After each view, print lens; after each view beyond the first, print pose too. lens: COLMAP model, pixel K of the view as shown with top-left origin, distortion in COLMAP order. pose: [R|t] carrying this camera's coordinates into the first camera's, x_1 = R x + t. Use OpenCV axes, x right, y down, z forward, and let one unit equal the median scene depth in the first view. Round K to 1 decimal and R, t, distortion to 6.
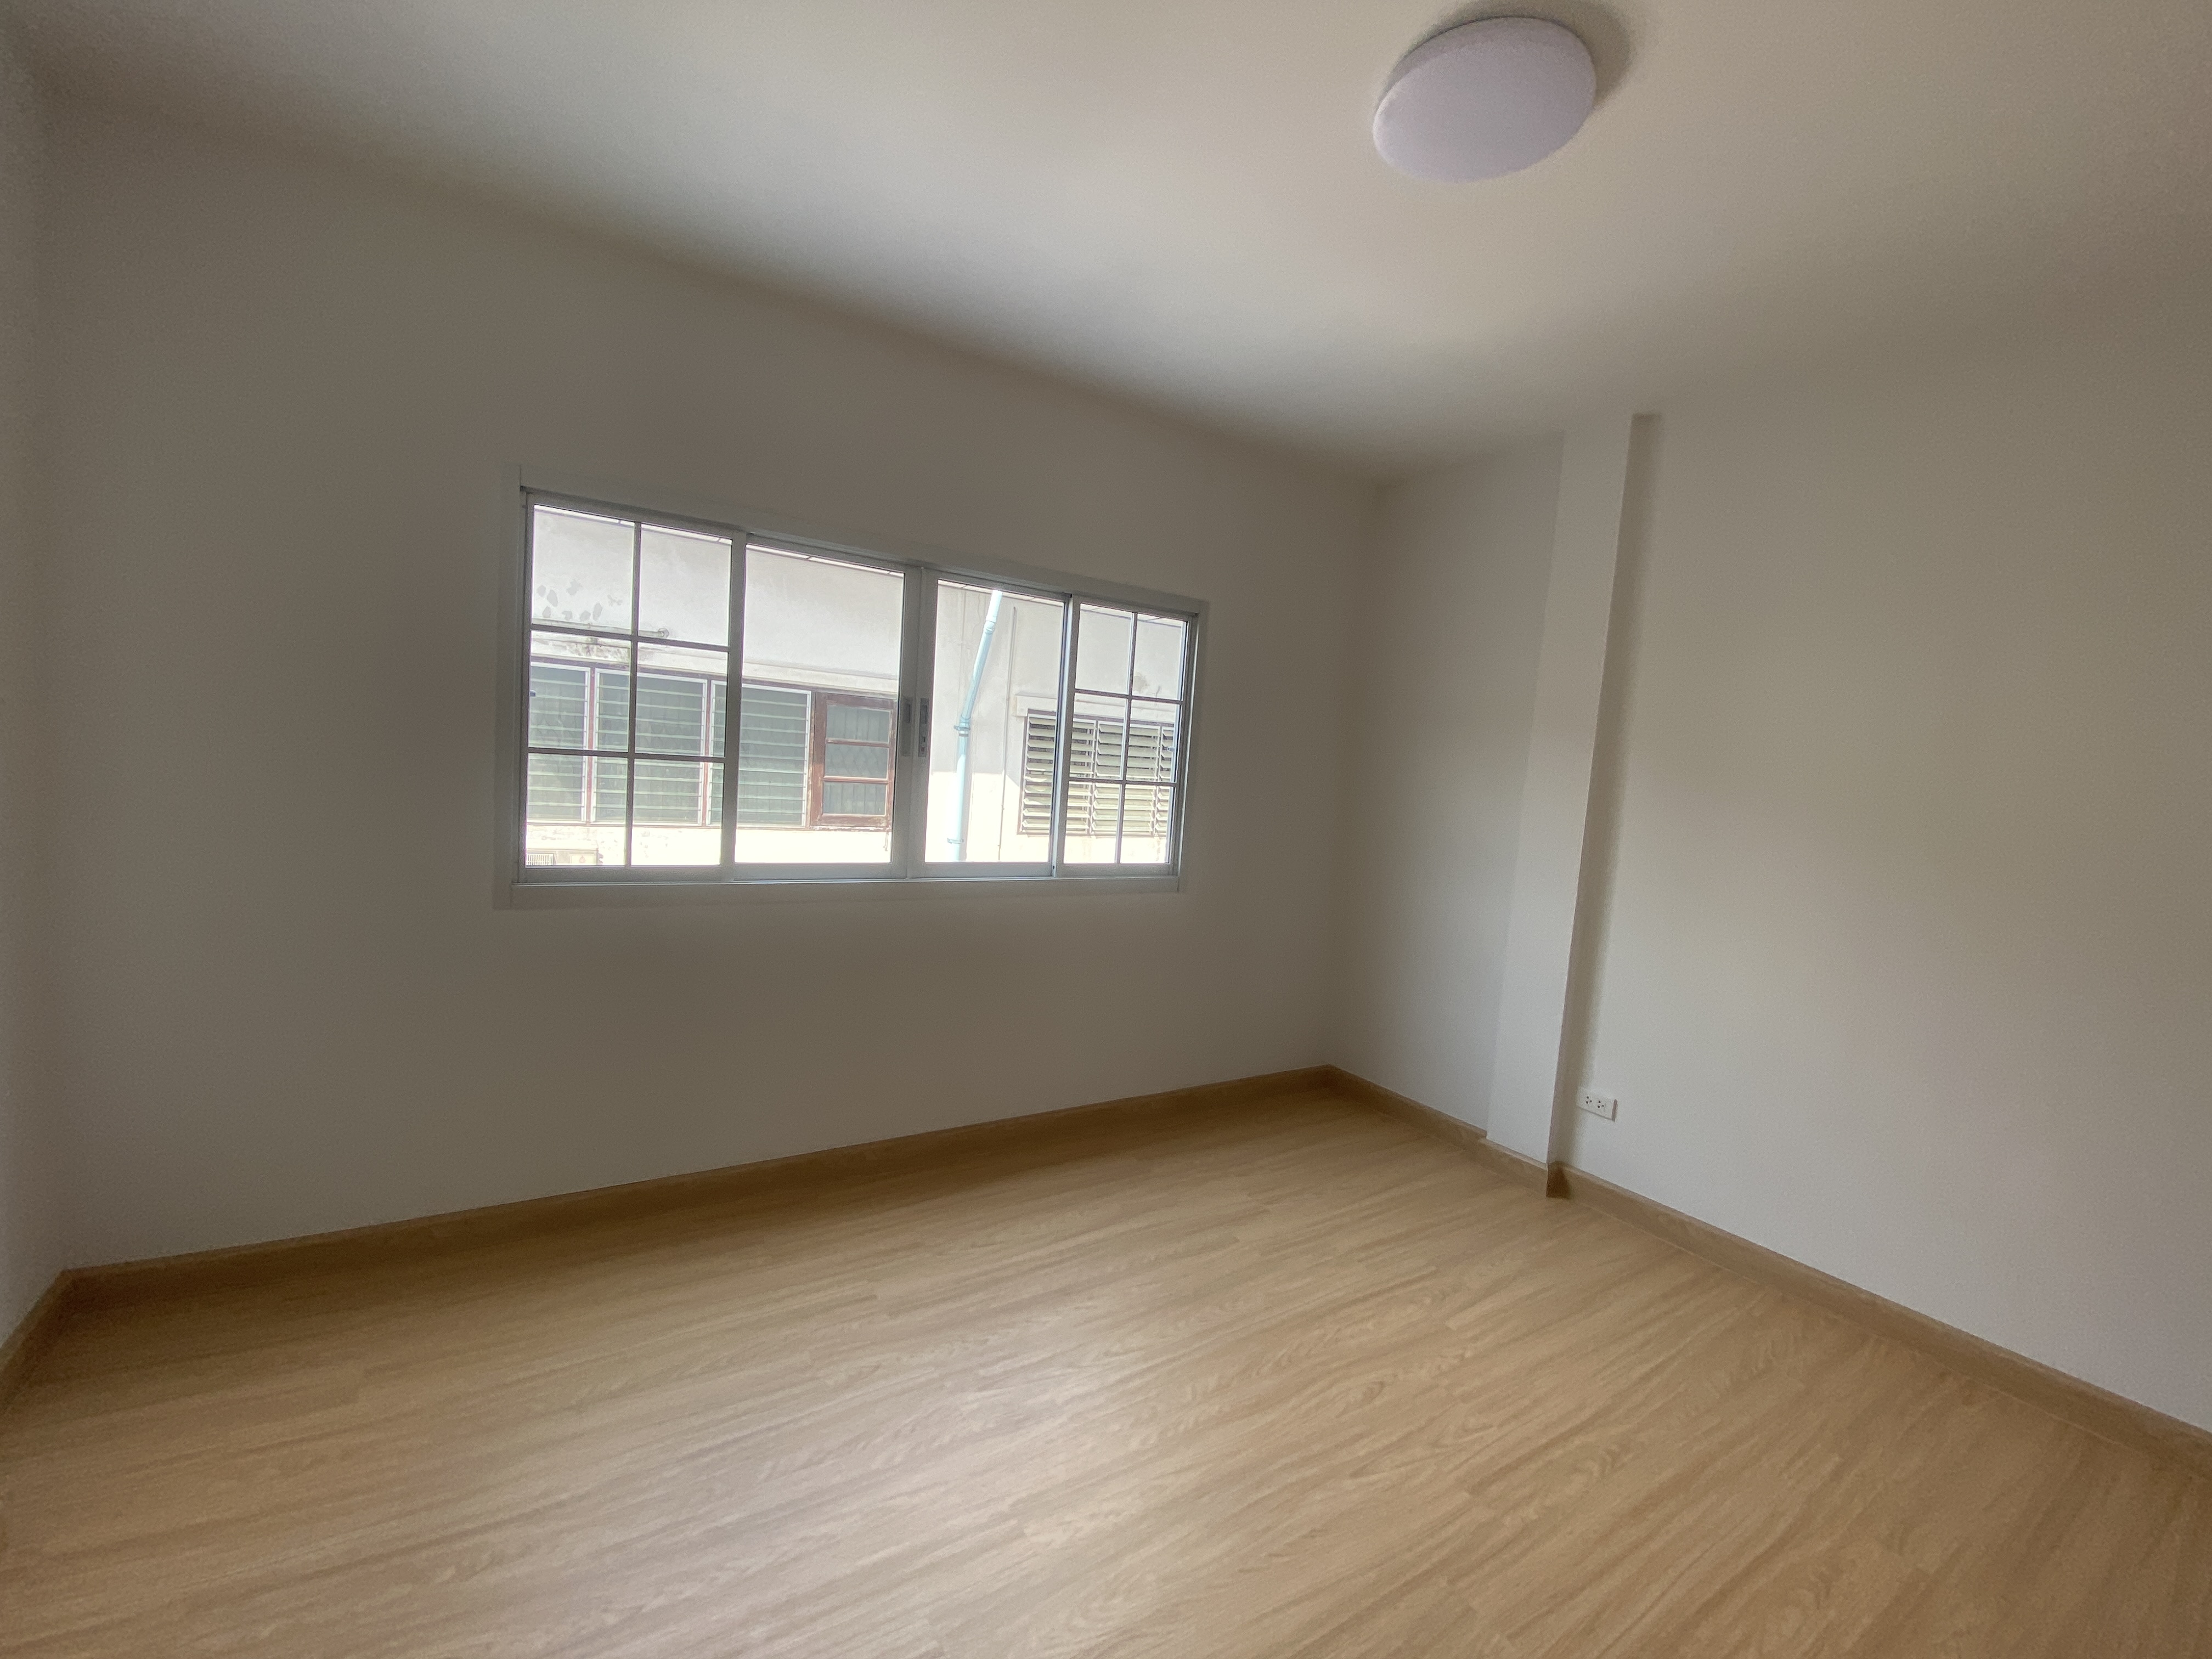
lens RADIAL K [[901.9, 0, 1102.8], [0, 901.9, 826.7], [0, 0, 1]] dist [0.010985, -0.016484]
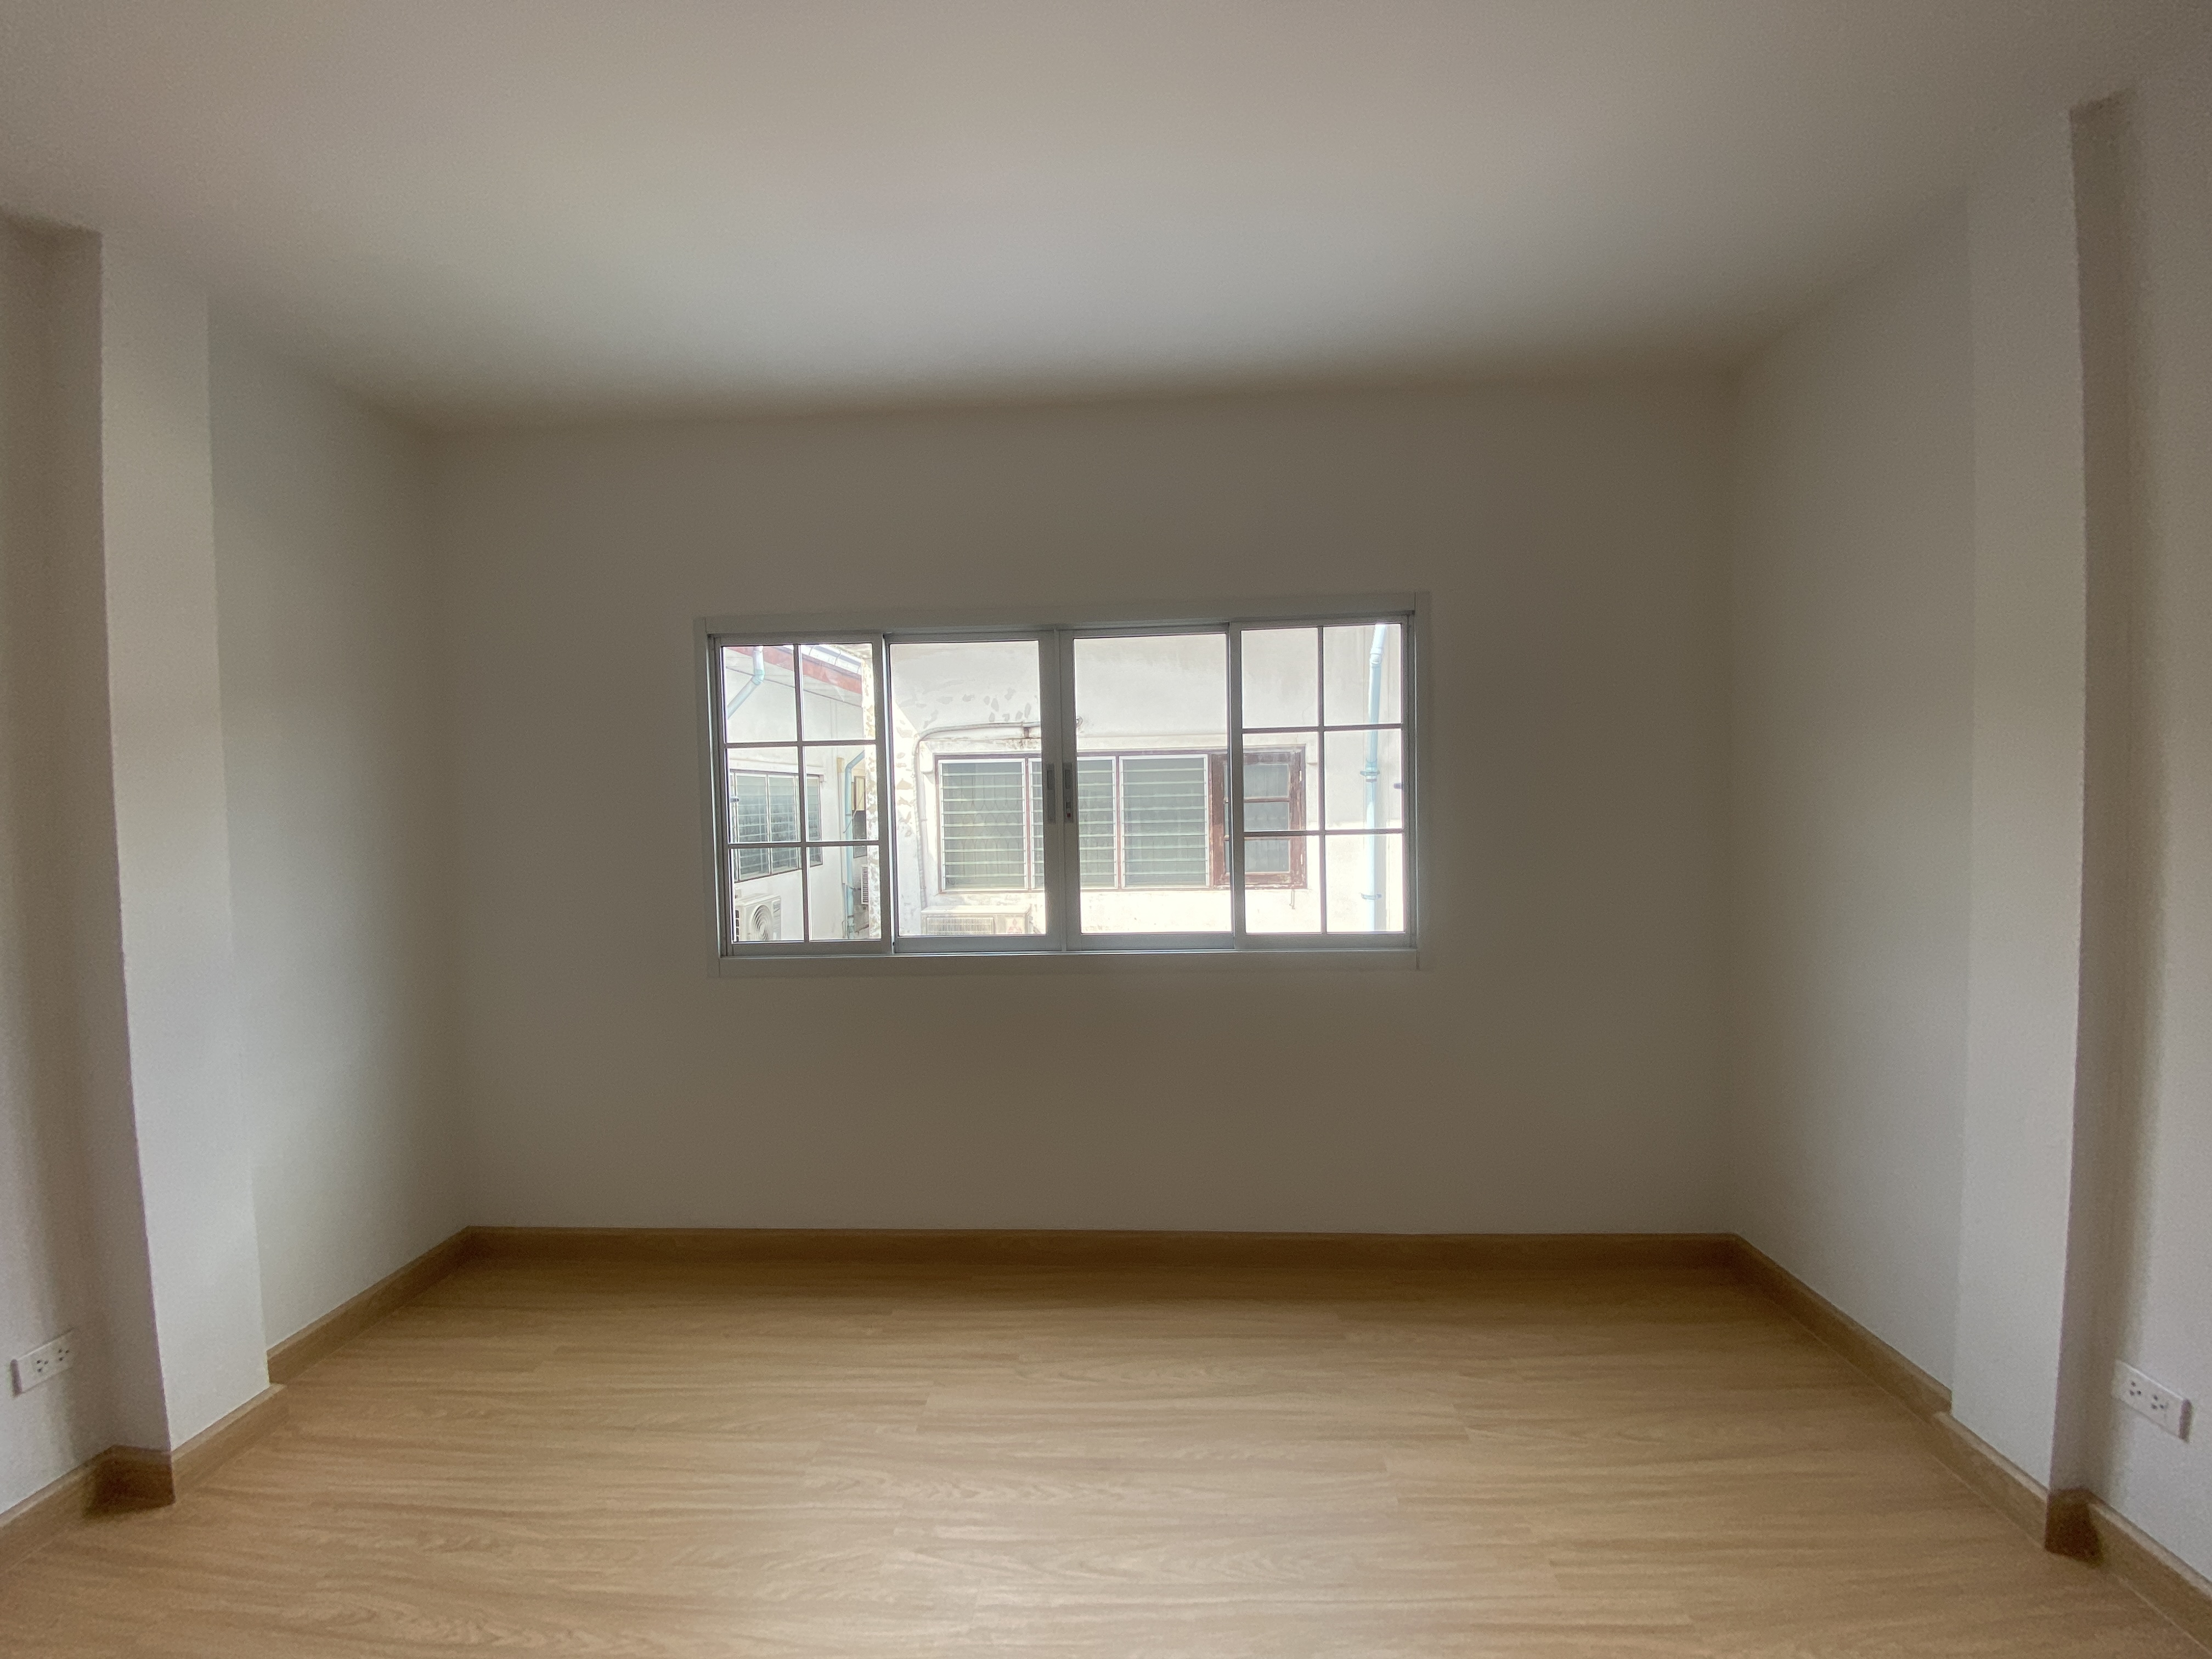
lens RADIAL K [[901.9, 0, 1102.8], [0, 901.9, 826.7], [0, 0, 1]] dist [0.010985, -0.016484]
pose [[0.813160, -0.069742, -0.577847, 0.431770], [0.037983, 0.997037, -0.066885, -0.011012], [0.580800, 0.032439, 0.813400, 0.279993]]
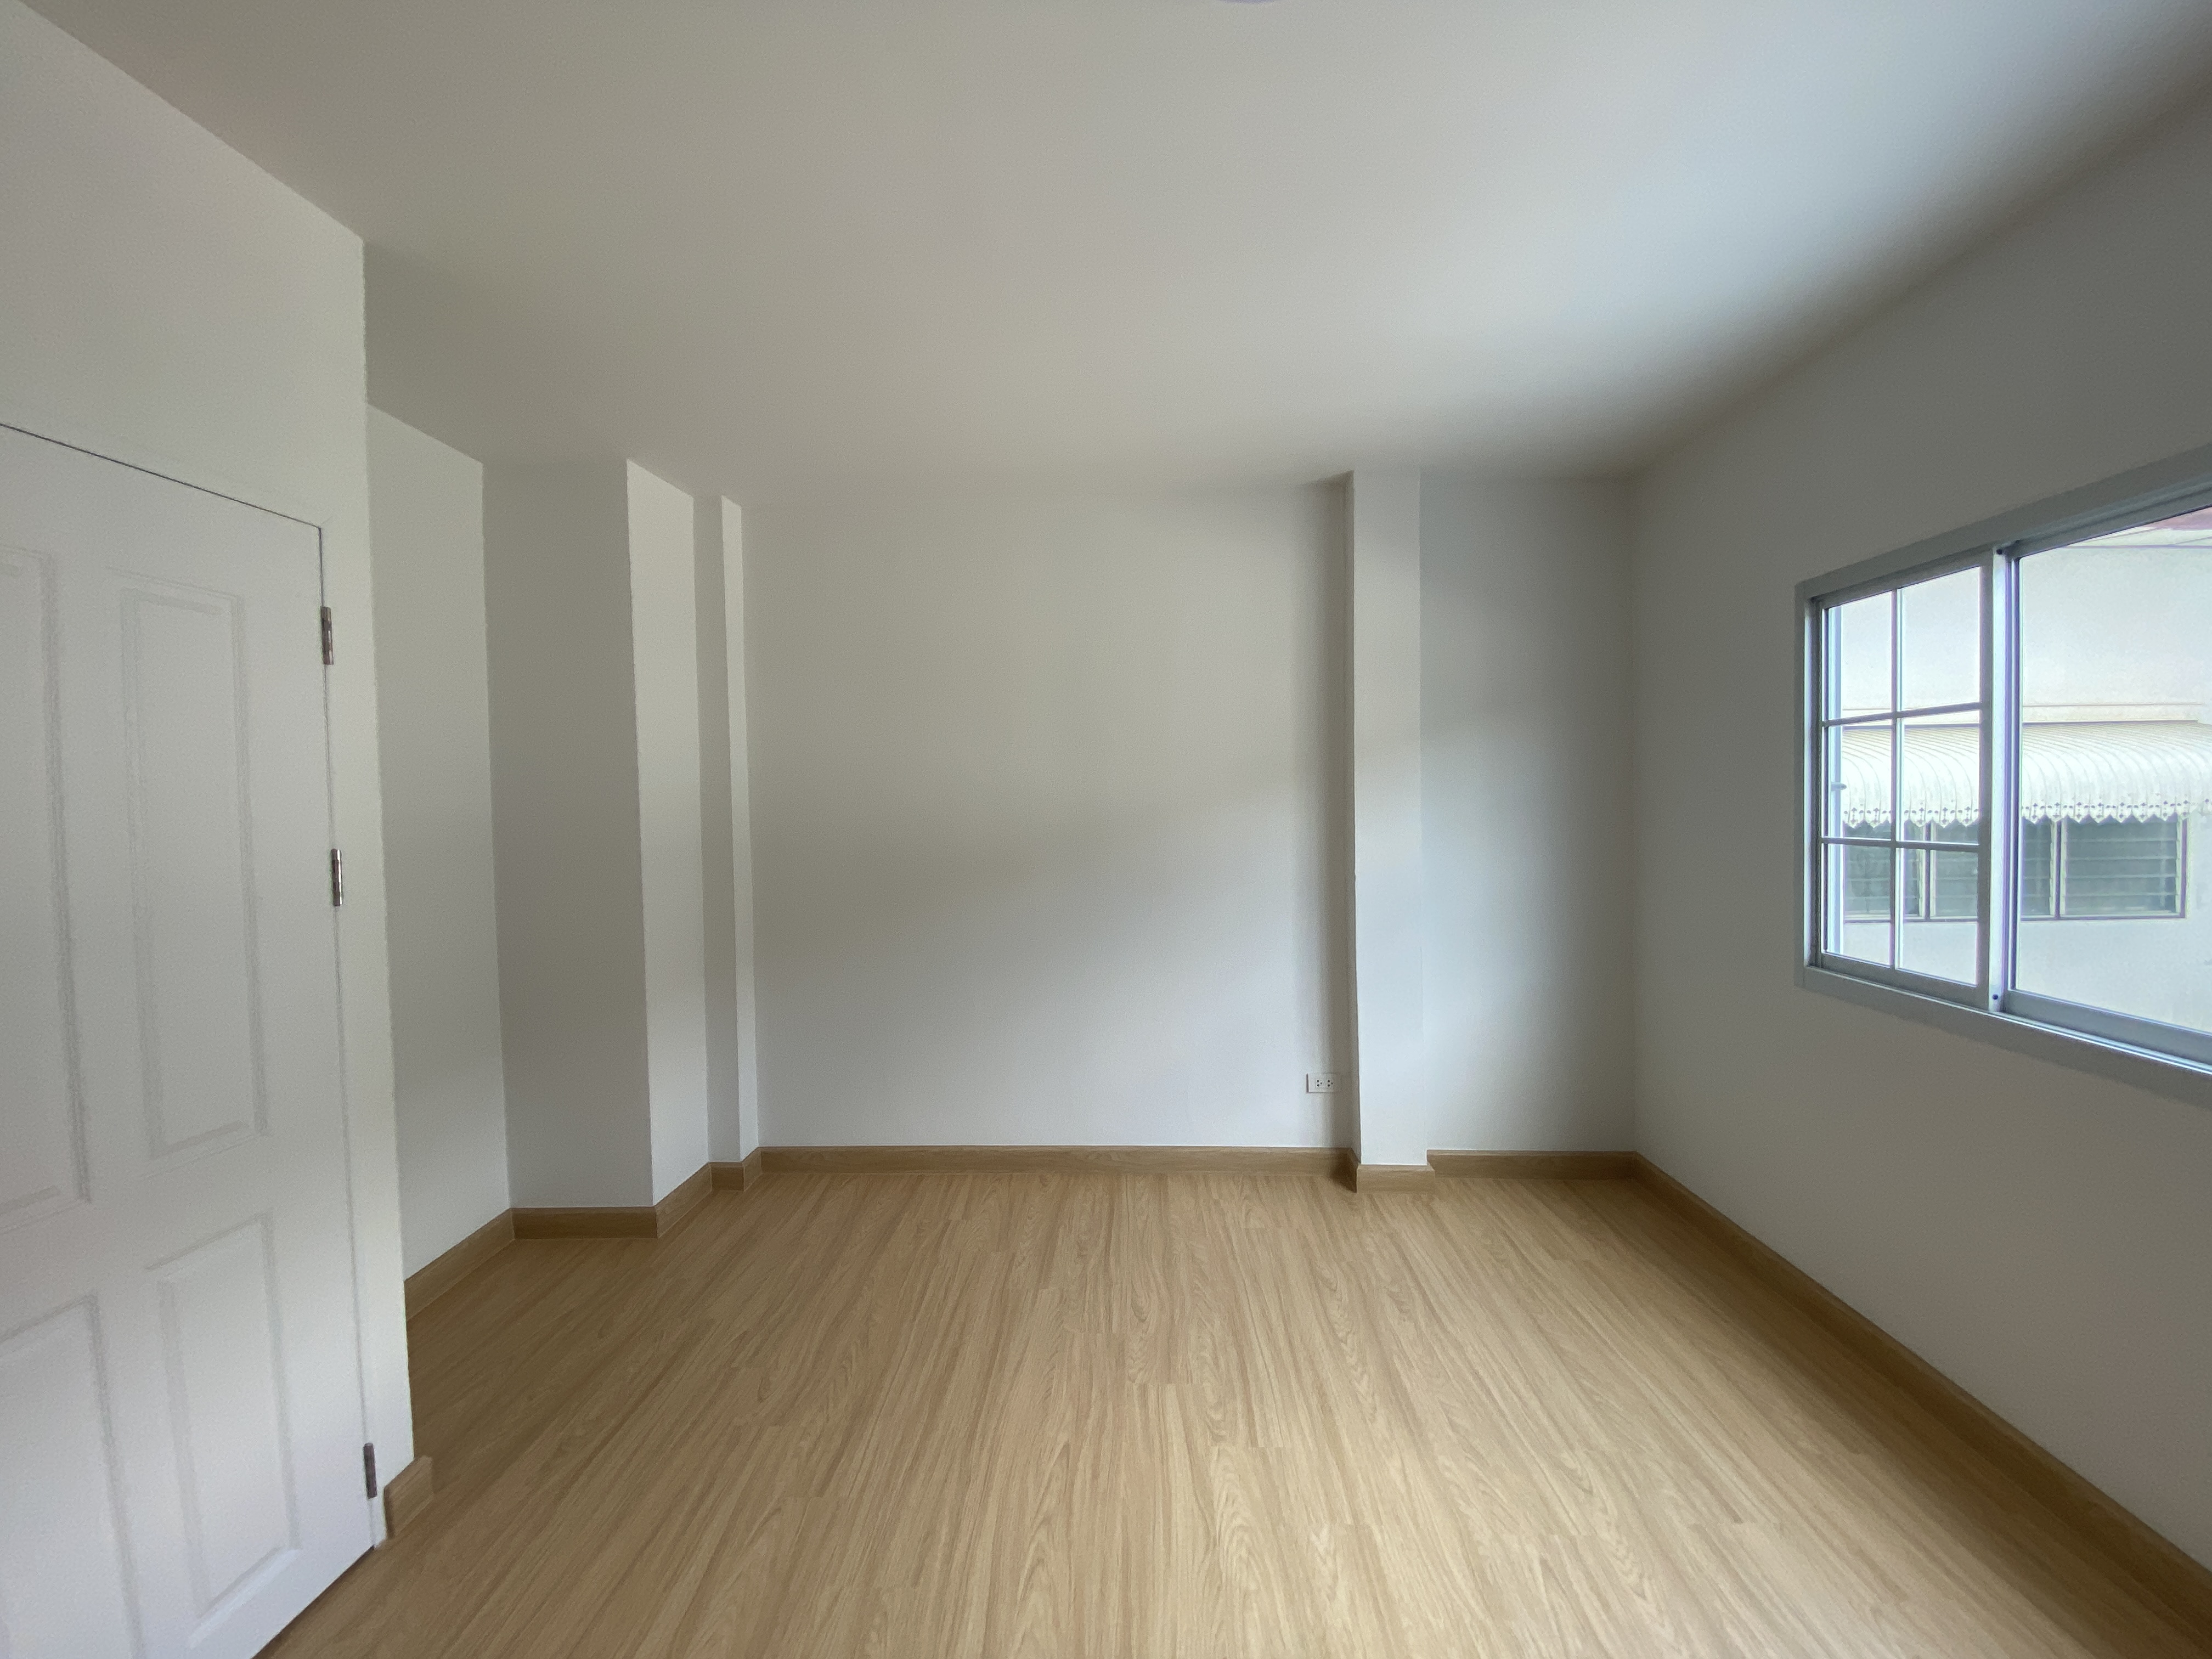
lens RADIAL K [[901.9, 0, 1102.8], [0, 901.9, 826.7], [0, 0, 1]] dist [0.010985, -0.016484]
pose [[-0.572507, -0.040363, -0.818906, 0.637598], [-0.085788, 0.996254, 0.010871, -0.037170], [0.815399, 0.076476, -0.573825, 0.836107]]
